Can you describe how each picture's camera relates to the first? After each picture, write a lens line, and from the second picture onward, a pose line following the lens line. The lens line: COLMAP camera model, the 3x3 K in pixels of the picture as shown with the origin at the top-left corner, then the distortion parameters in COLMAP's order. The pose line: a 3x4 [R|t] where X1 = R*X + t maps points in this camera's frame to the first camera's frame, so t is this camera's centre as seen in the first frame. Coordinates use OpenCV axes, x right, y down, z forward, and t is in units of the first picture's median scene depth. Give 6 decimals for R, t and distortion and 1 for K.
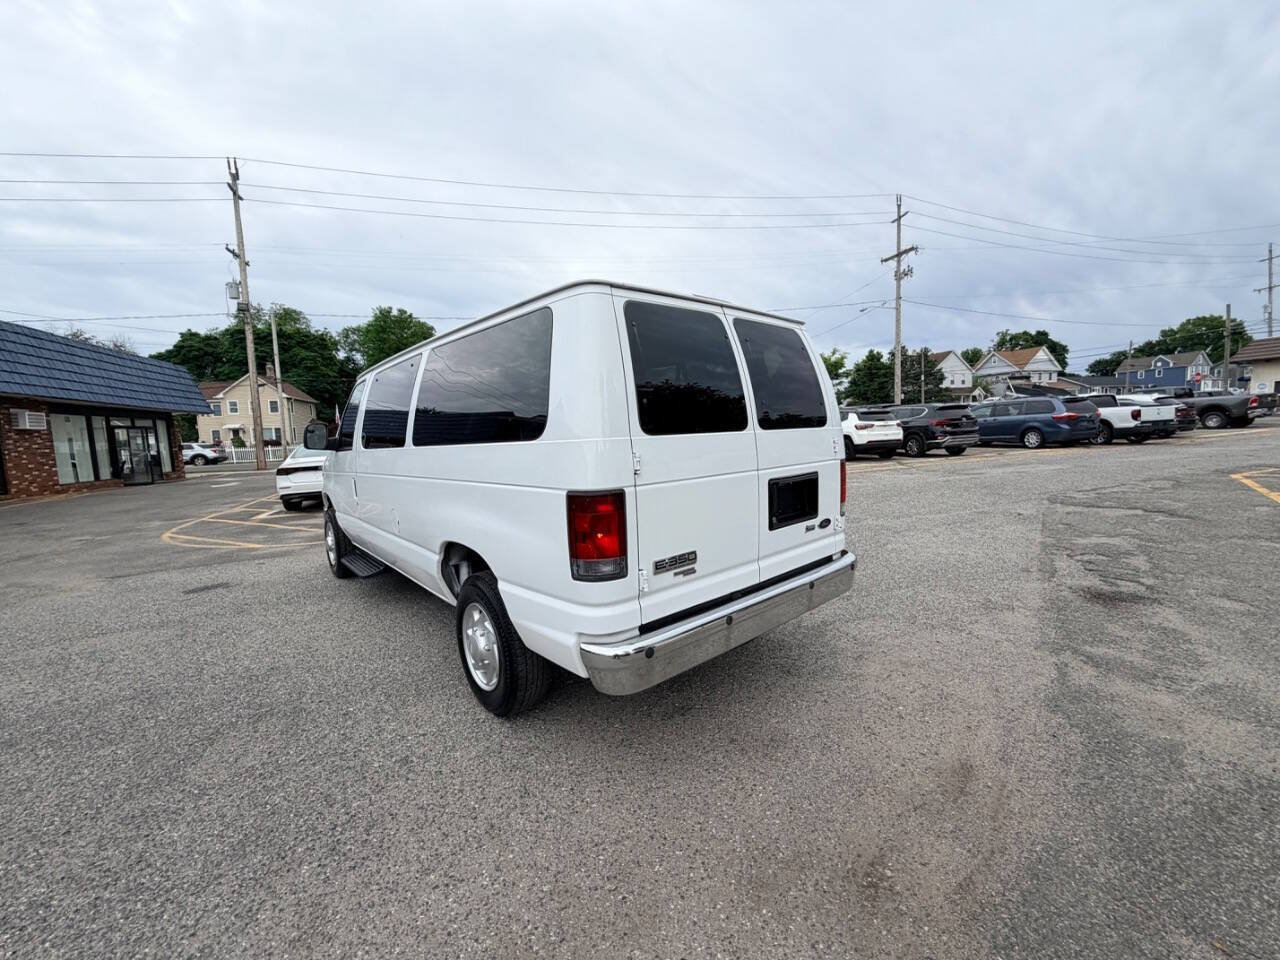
lens RADIAL K [[509.8, 0, 639.0], [0, 509.8, 477.8], [0, 0, 1]] dist [0.001001, -0.000127]
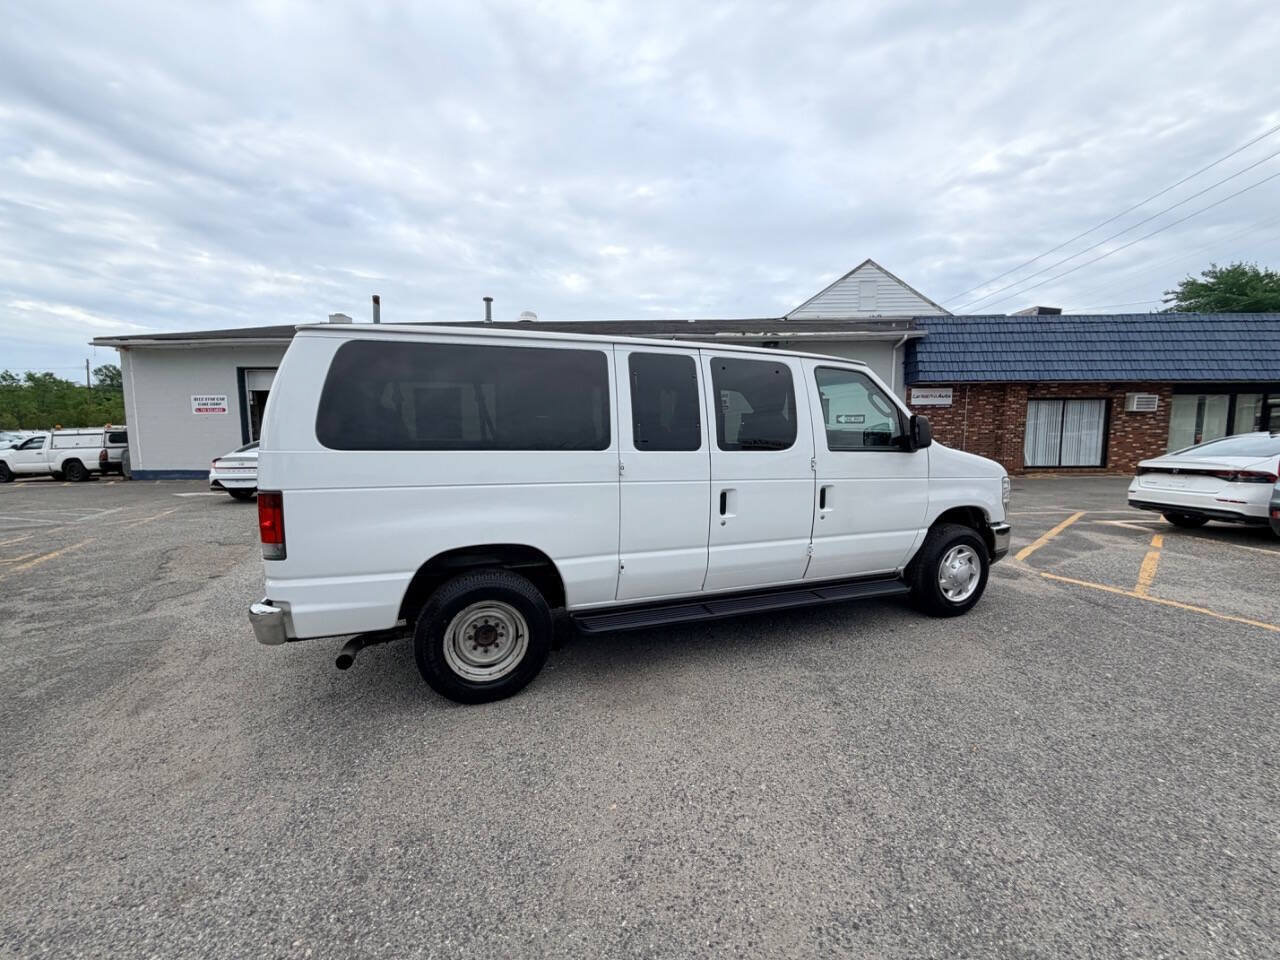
lens RADIAL K [[508.9, 0, 637.3], [0, 508.9, 489.4], [0, 0, 1]] dist [0.000066, -0.000008]
pose [[-0.355812, 0.139203, -0.924132, 0.198809], [-0.068178, 0.982343, 0.174221, -0.047081], [0.932068, 0.124995, -0.340039, 0.391307]]
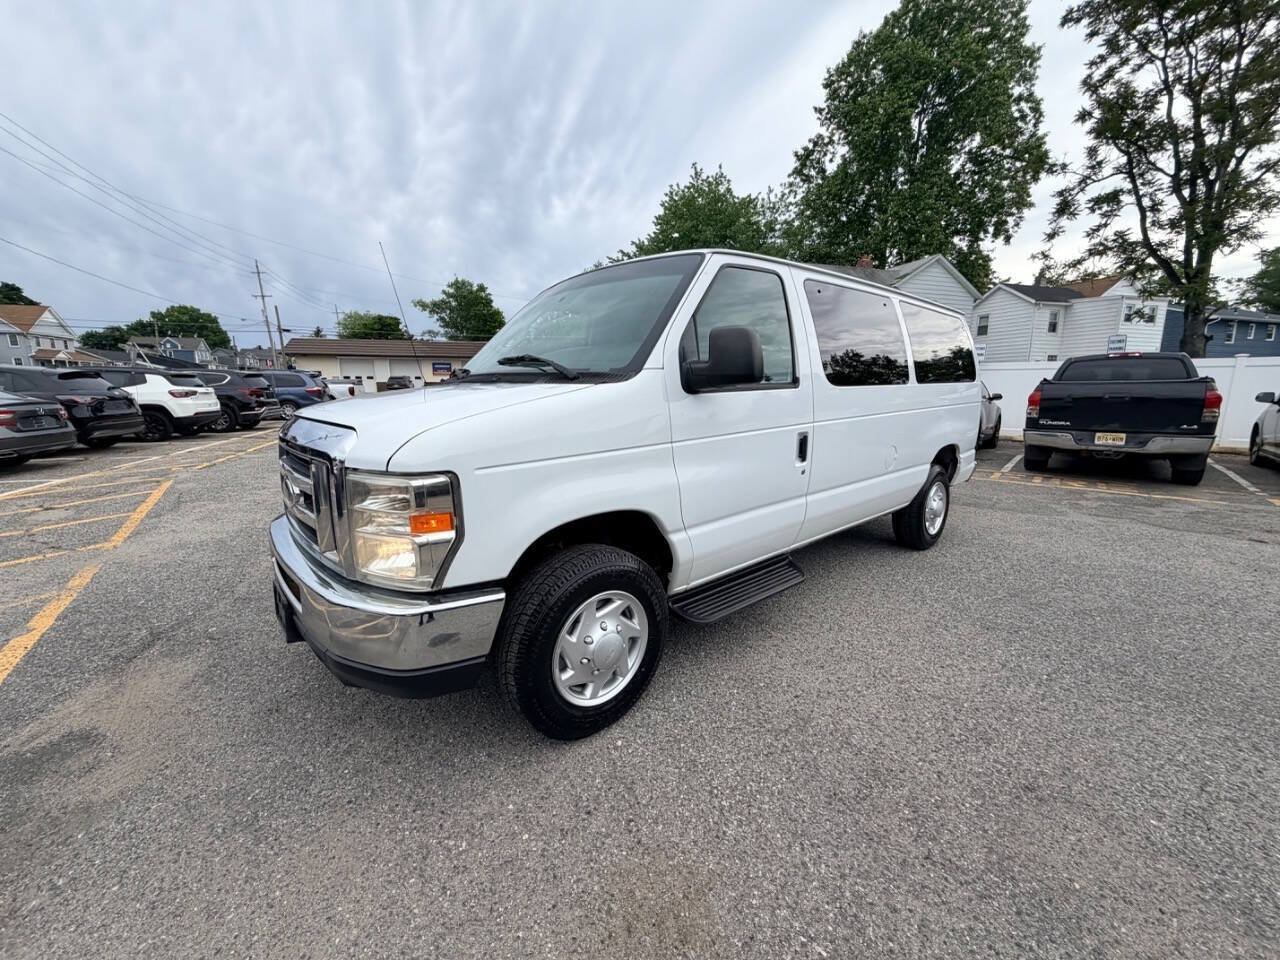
lens RADIAL K [[508.9, 0, 639.0], [0, 508.9, 479.6], [0, 0, 1]] dist [0.000066, -0.000008]
pose [[-0.007868, -0.137142, 0.990520, -0.357017], [0.095787, 0.985892, 0.137262, -0.014568], [-0.995371, 0.095959, 0.005379, 0.360995]]
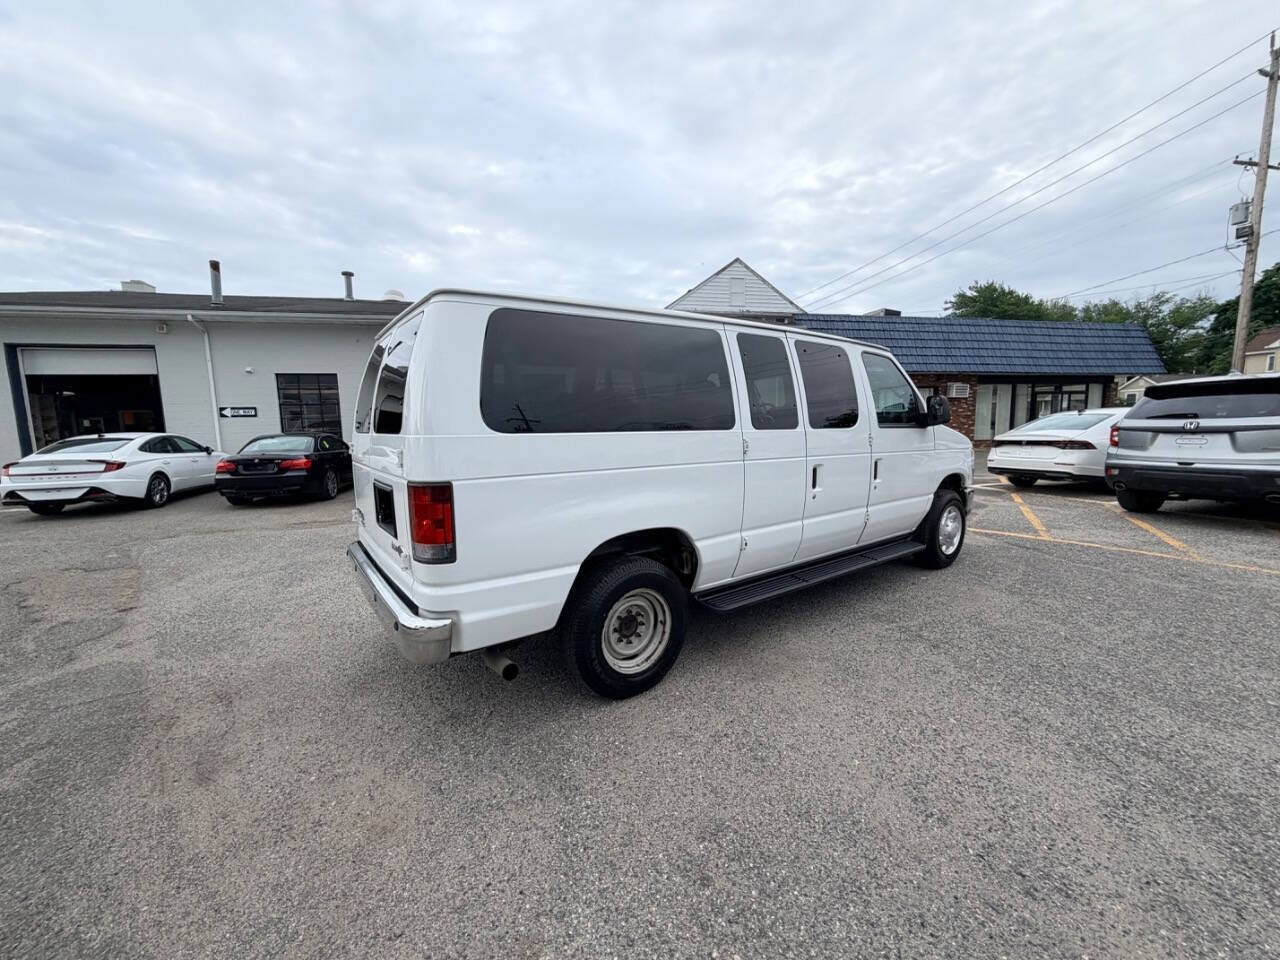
lens RADIAL K [[508.9, 0, 642.3], [0, 508.9, 486.6], [0, 0, 1]] dist [0.000066, -0.000008]
pose [[-0.088510, 0.164225, -0.982444, 0.222202], [-0.066758, 0.983119, 0.170353, -0.035794], [0.993836, 0.080664, -0.076053, 0.287961]]
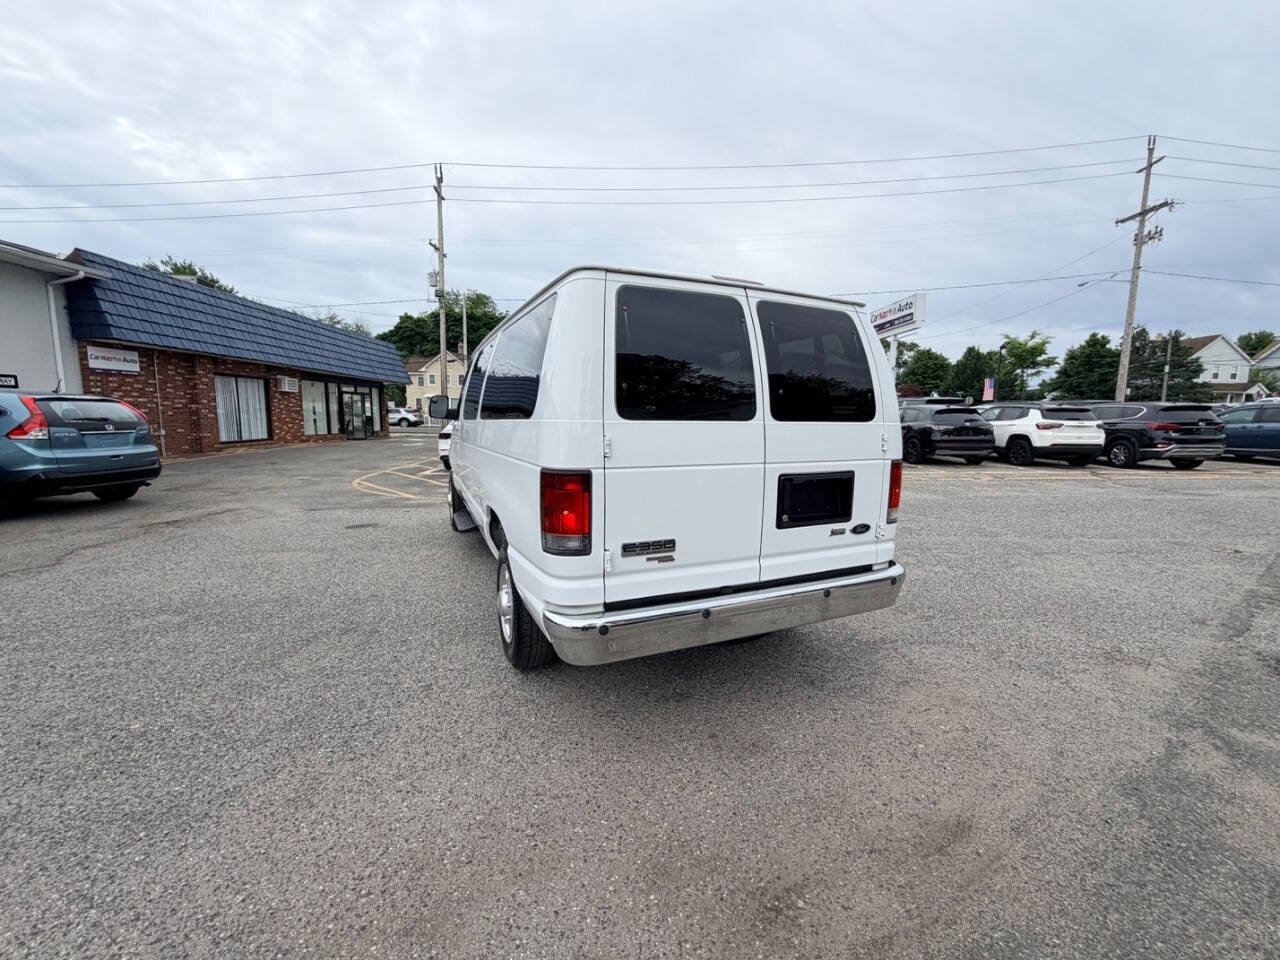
lens RADIAL K [[509.8, 0, 637.6], [0, 509.8, 478.0], [0, 0, 1]] dist [0.001001, -0.000127]
pose [[0.954681, 0.086327, -0.284837, 0.047584], [-0.076651, 0.996044, 0.044965, -0.002117], [0.287592, -0.021094, 0.957521, 0.004705]]
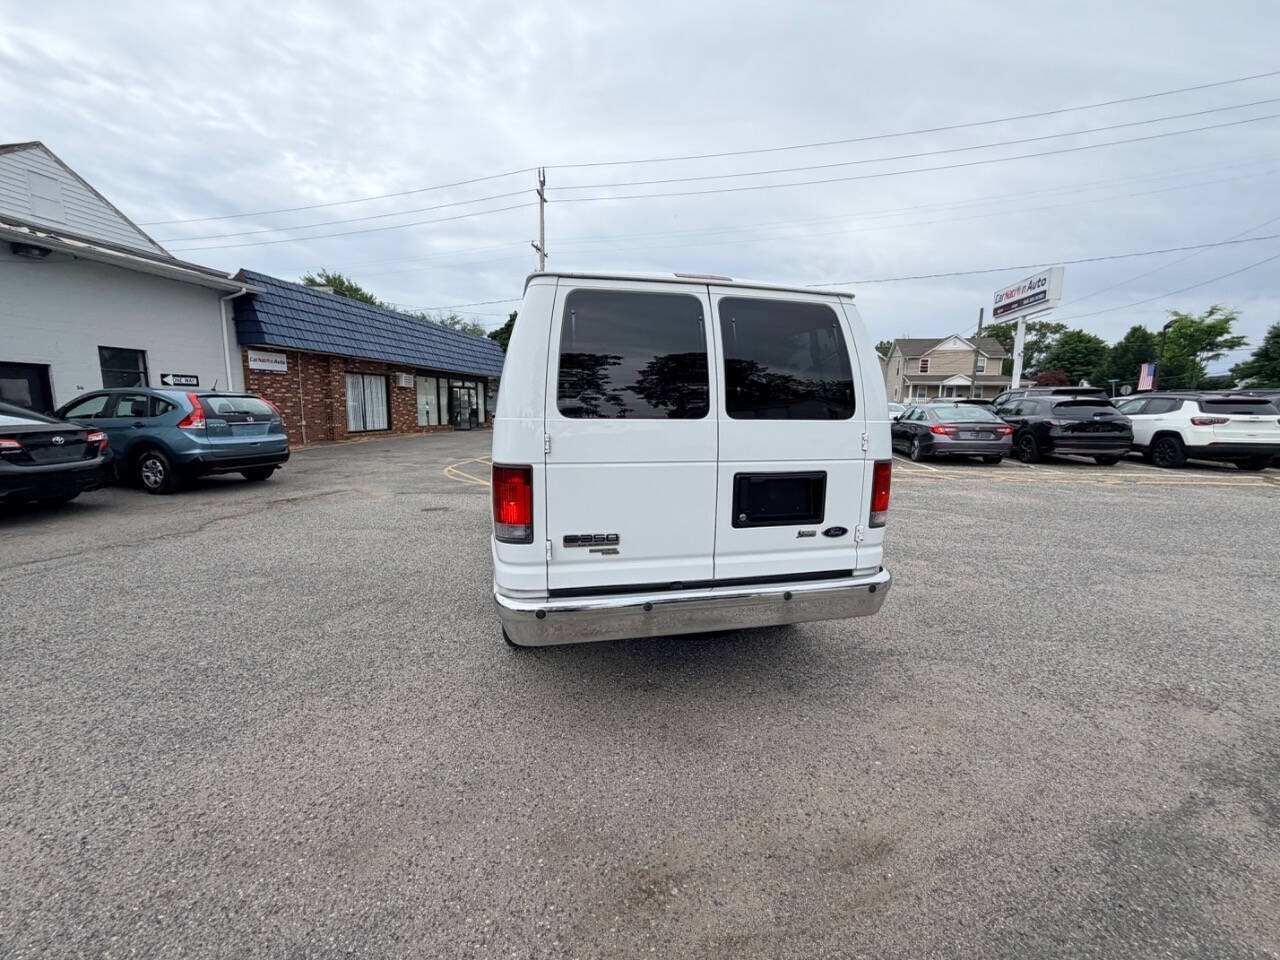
lens RADIAL K [[509.8, 0, 638.3], [0, 509.8, 477.4], [0, 0, 1]] dist [0.001001, -0.000127]
pose [[0.879942, 0.114388, -0.461105, 0.092242], [-0.089394, 0.993110, 0.075770, -0.007562], [0.466595, -0.025454, 0.884105, 0.016585]]
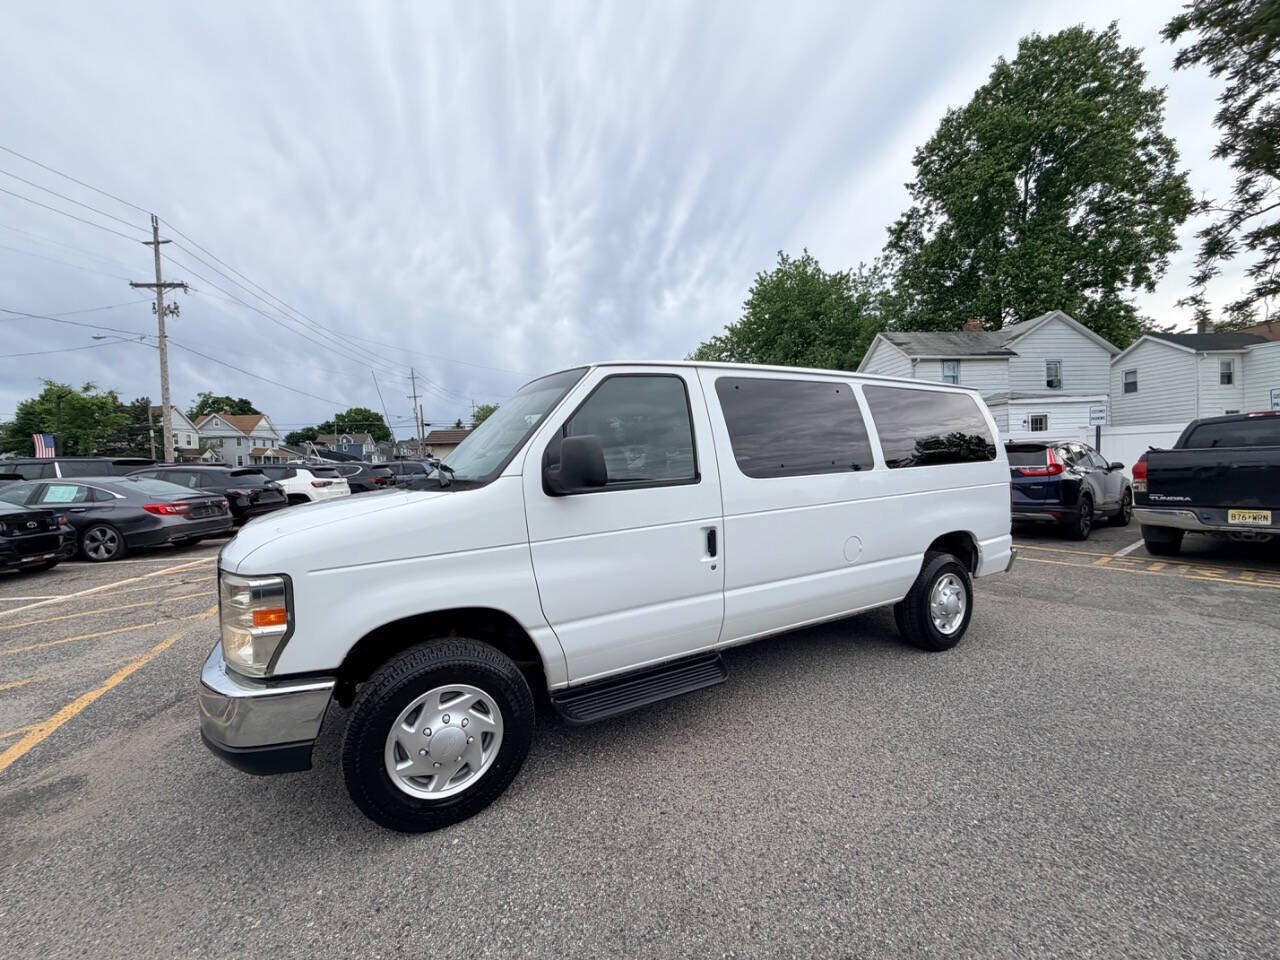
lens RADIAL K [[508.9, 0, 639.0], [0, 508.9, 479.6], [0, 0, 1]] dist [0.000066, -0.000008]
pose [[0.207106, 0.007492, 0.978290, -0.357701], [0.116328, 0.992688, -0.032229, -0.014428], [-0.971378, 0.120477, 0.204720, 0.283470]]
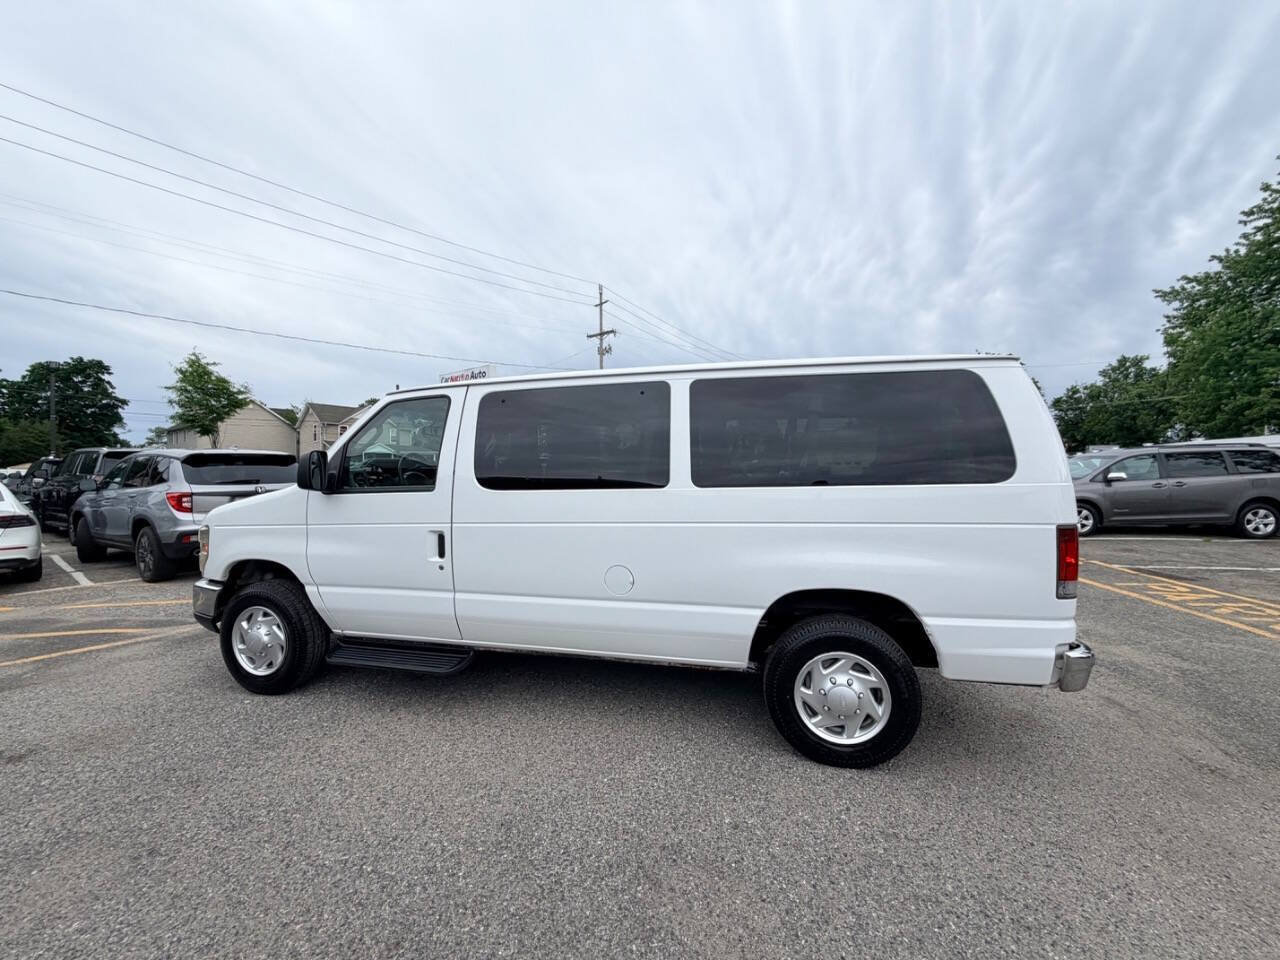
lens RADIAL K [[508.9, 0, 637.1], [0, 508.9, 480.0], [0, 0, 1]] dist [0.000066, -0.000008]
pose [[0.818396, 0.027932, 0.573976, -0.220399], [0.026493, 0.995922, -0.086240, -0.000598], [-0.574044, 0.085785, 0.814318, 0.076701]]
